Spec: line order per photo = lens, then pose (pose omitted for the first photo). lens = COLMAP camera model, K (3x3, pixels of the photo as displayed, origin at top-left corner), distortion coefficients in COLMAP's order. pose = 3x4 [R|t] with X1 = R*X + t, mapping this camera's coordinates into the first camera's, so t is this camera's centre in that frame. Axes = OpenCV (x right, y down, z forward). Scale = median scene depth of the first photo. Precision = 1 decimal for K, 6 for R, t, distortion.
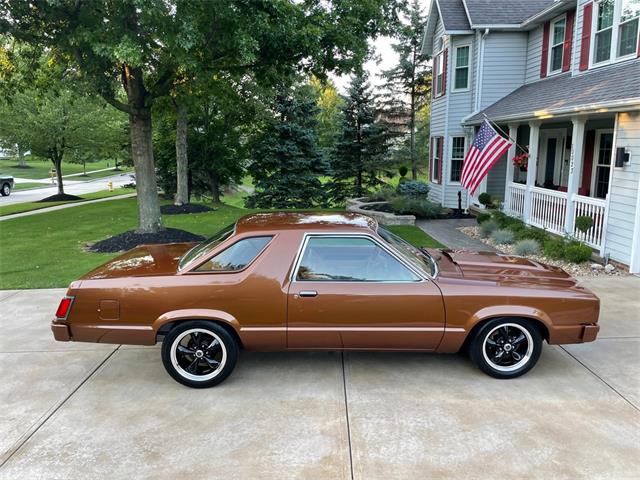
lens RADIAL K [[490.4, 0, 322.1], [0, 490.4, 242.2], [0, 0, 1]] dist [0.081511, -0.110054]
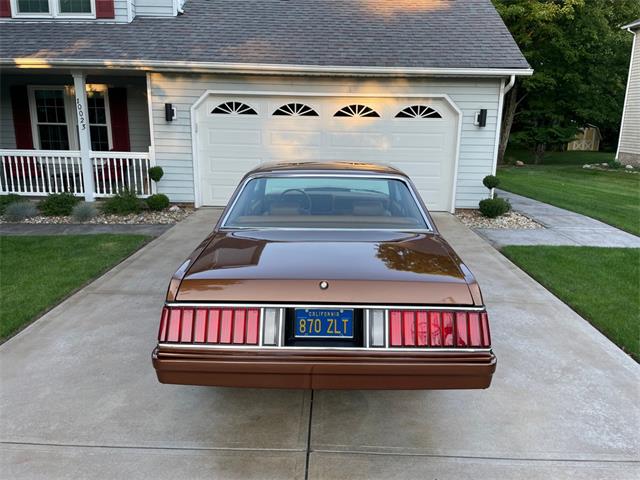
lens RADIAL K [[490.4, 0, 323.6], [0, 490.4, 241.7], [0, 0, 1]] dist [0.081511, -0.110054]
pose [[0.026726, -0.230675, 0.972664, -0.594836], [0.178290, 0.958510, 0.222419, -0.074896], [-0.983615, 0.167472, 0.066745, 0.624321]]
